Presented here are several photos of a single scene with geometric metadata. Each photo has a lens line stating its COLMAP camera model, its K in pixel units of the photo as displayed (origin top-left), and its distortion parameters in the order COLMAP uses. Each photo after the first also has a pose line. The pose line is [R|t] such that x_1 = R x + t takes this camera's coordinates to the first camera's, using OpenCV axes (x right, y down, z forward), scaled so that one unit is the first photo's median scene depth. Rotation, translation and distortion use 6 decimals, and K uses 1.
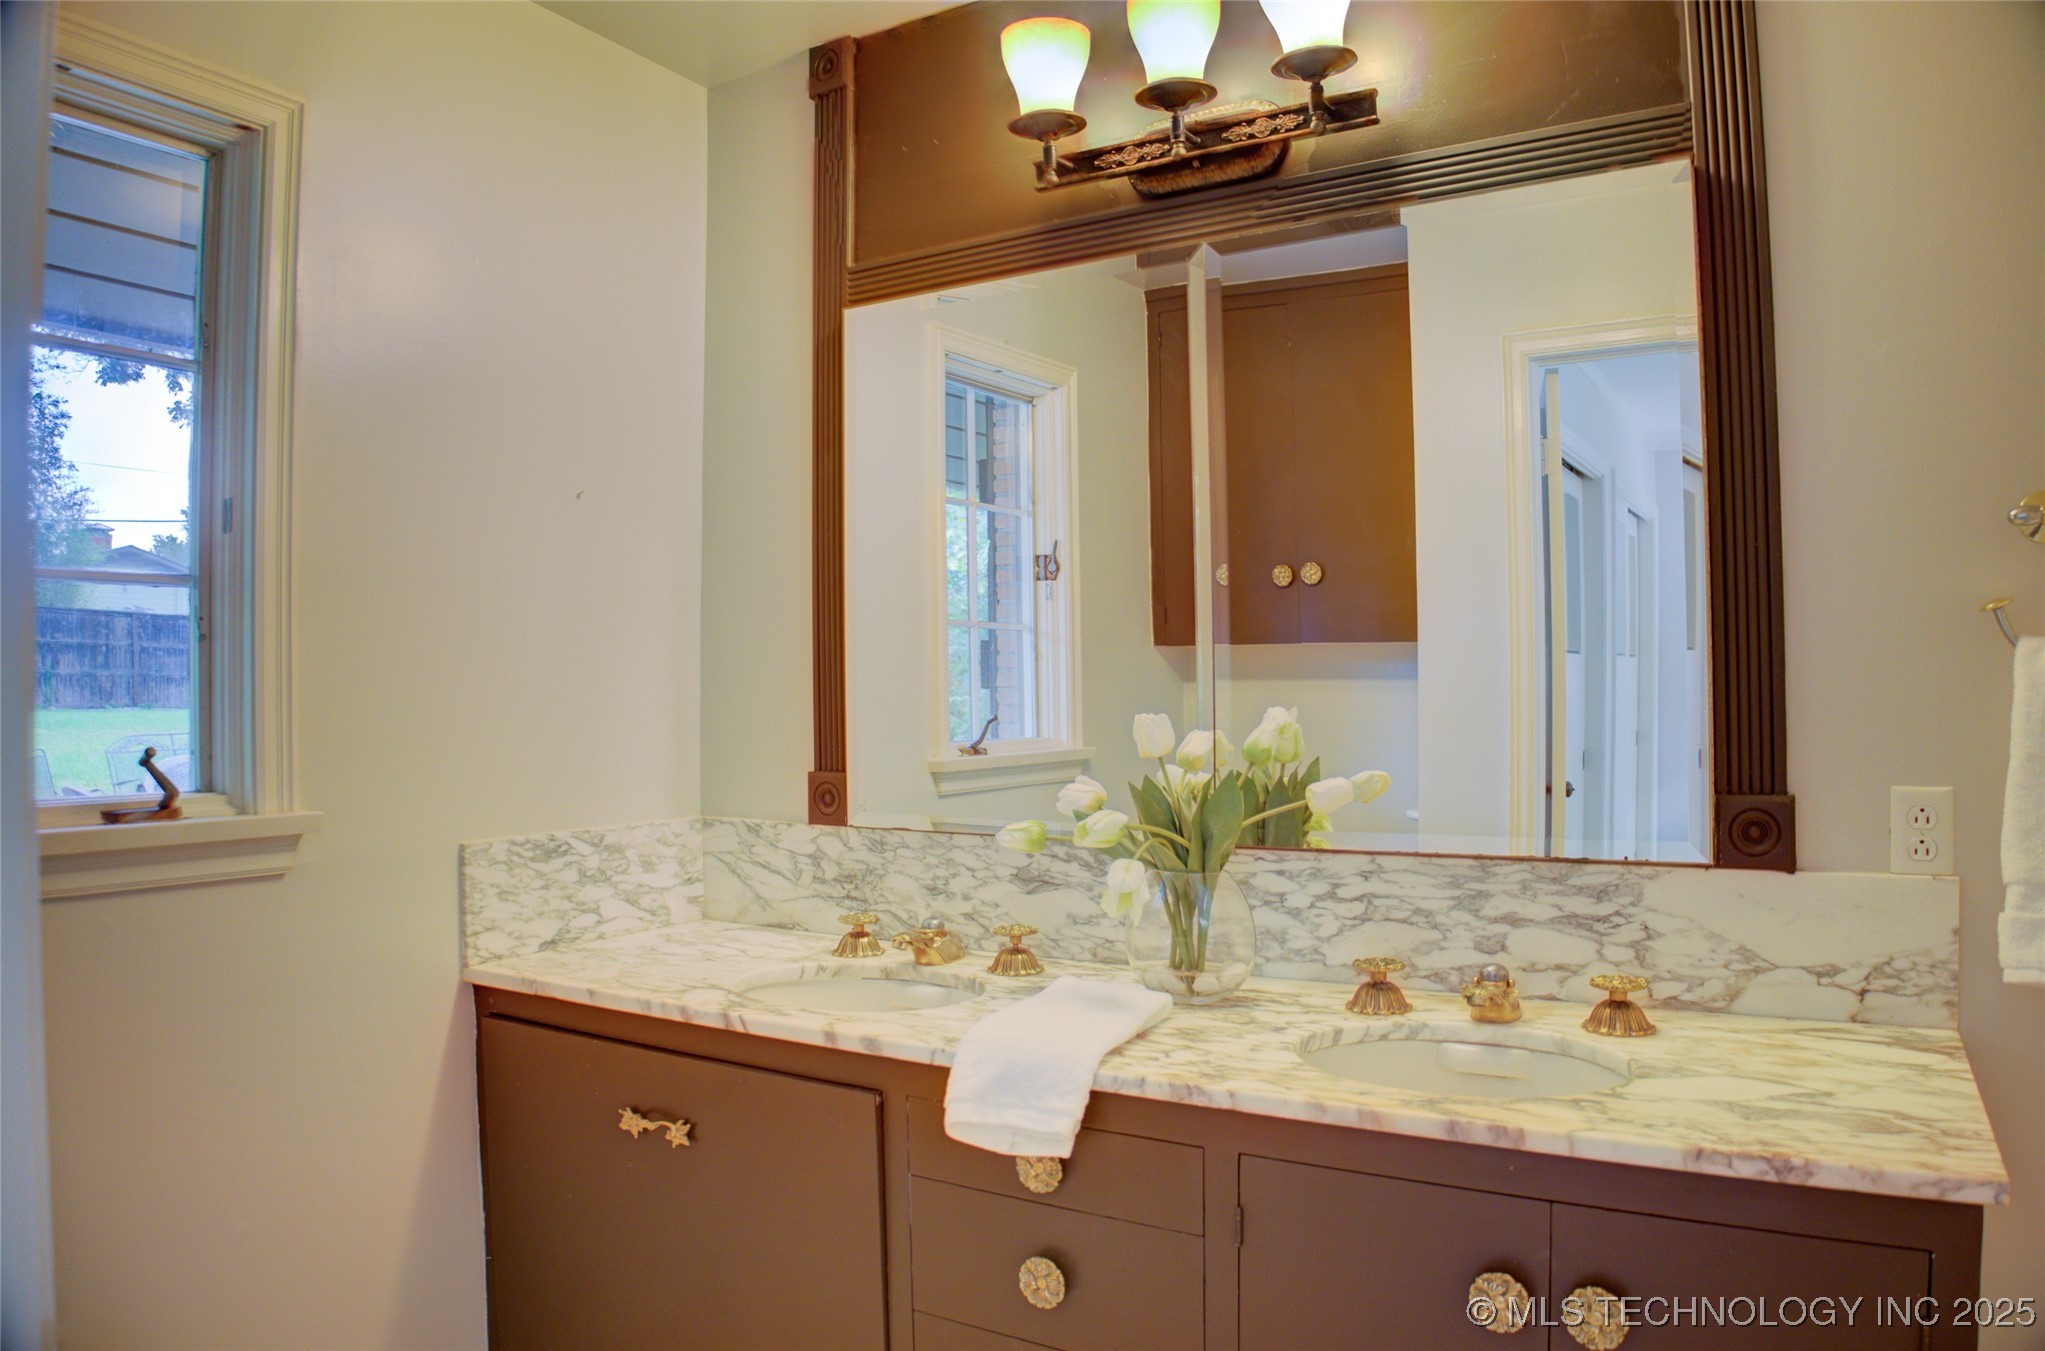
lens RADIAL K [[1386.1, 0, 1022.5], [0, 1386.1, 675.5], [0, 0, 1]] dist [-0.083288, 0.003114]
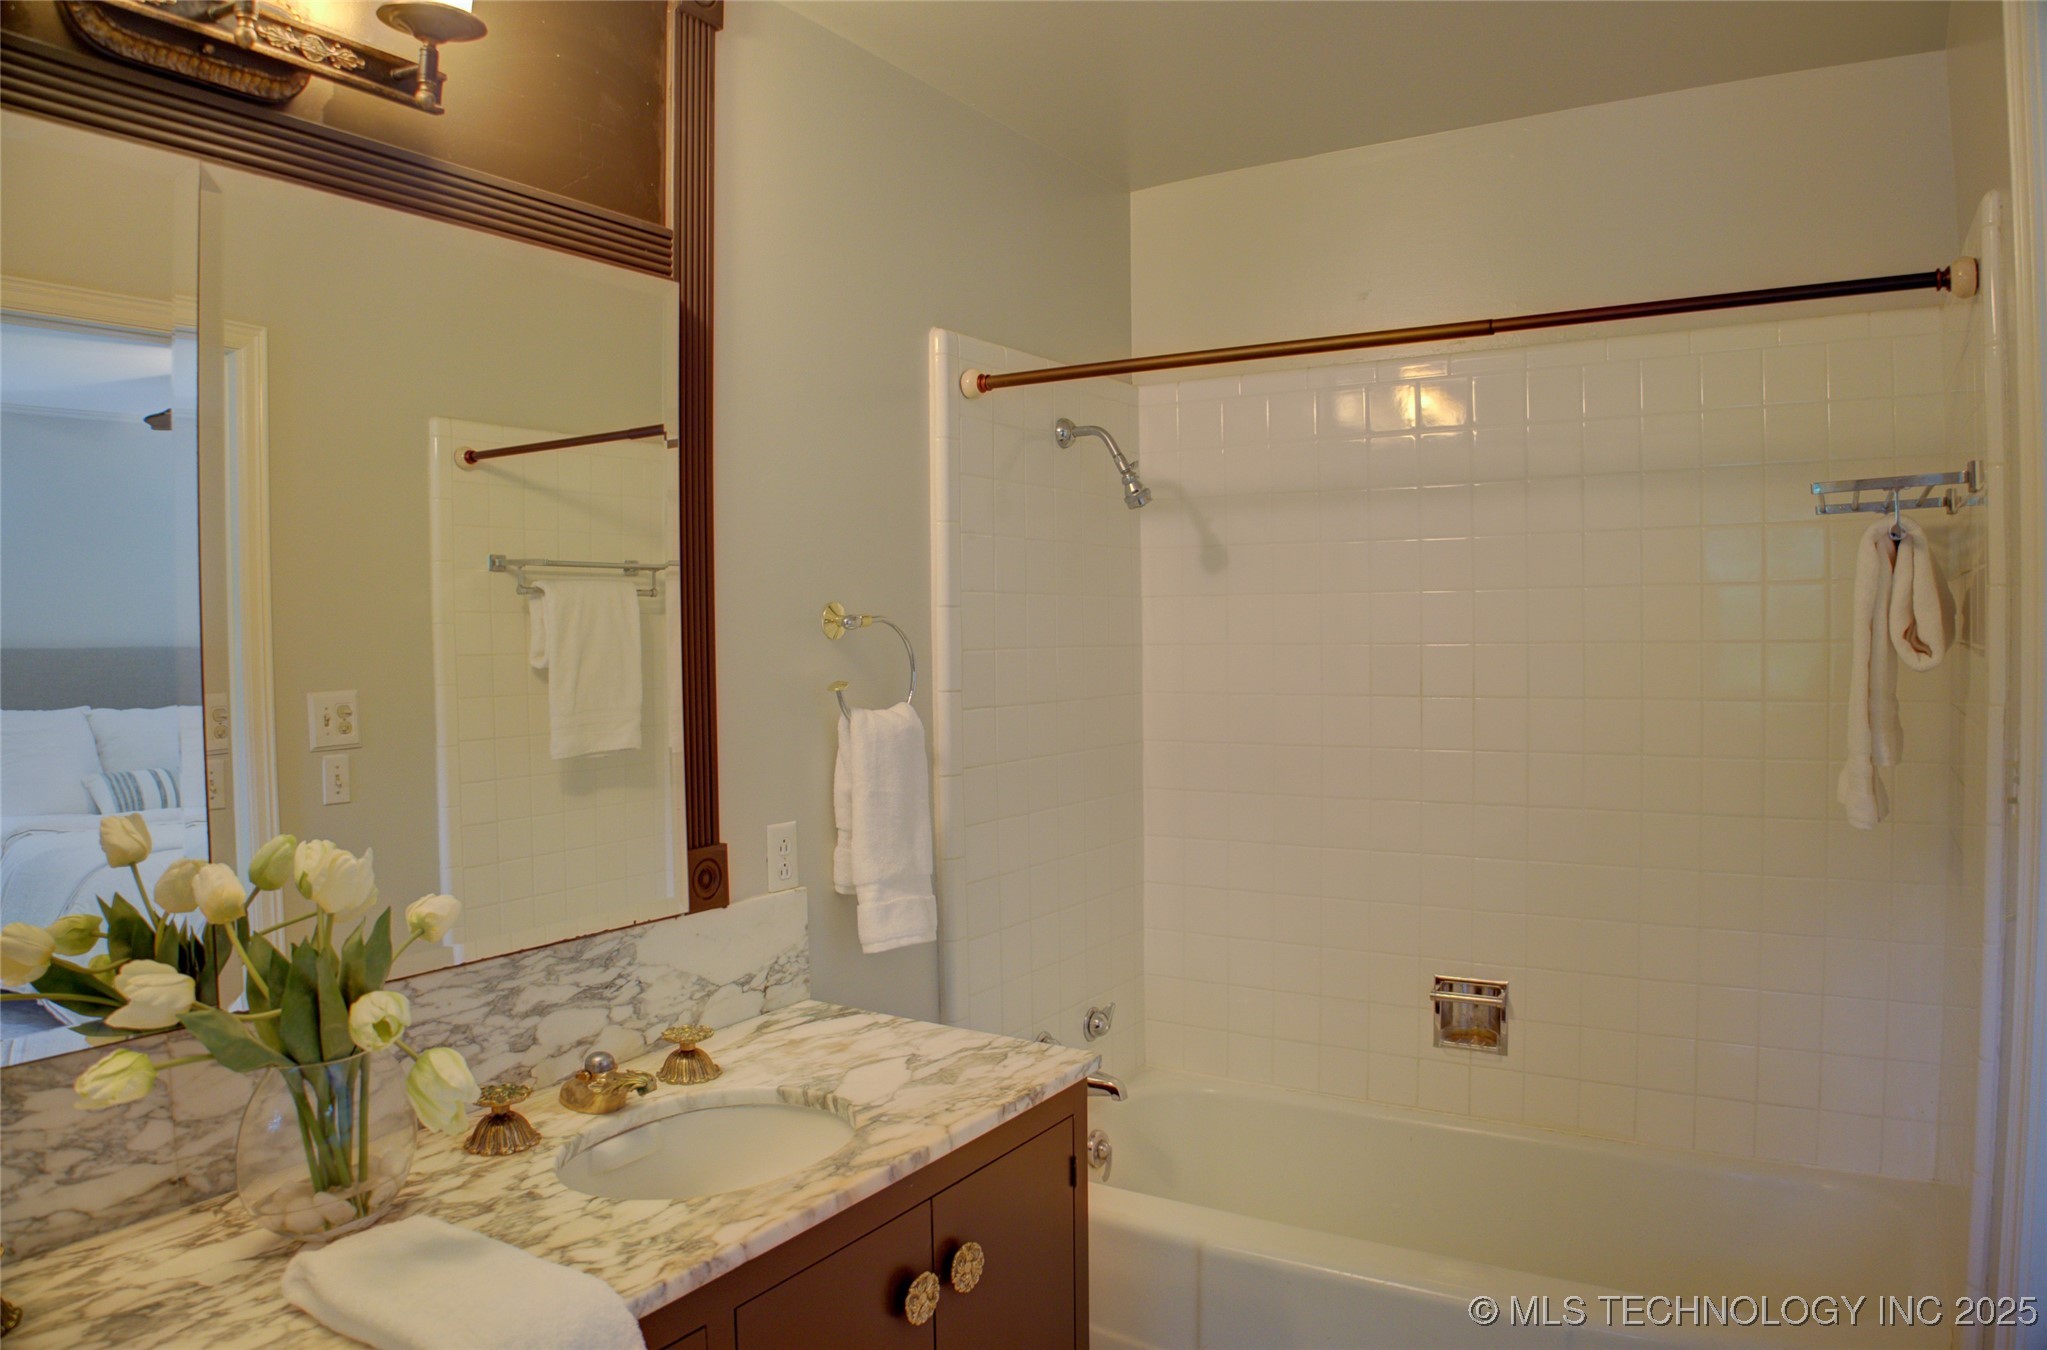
lens RADIAL K [[1411.2, 0, 1023.5], [0, 1411.2, 675.0], [0, 0, 1]] dist [-0.088091, 0.002699]
pose [[0.004931, -0.014296, 0.999886, -0.675477], [-0.005439, 0.999883, 0.014323, -0.080812], [-0.999973, -0.005509, 0.004853, 0.711006]]
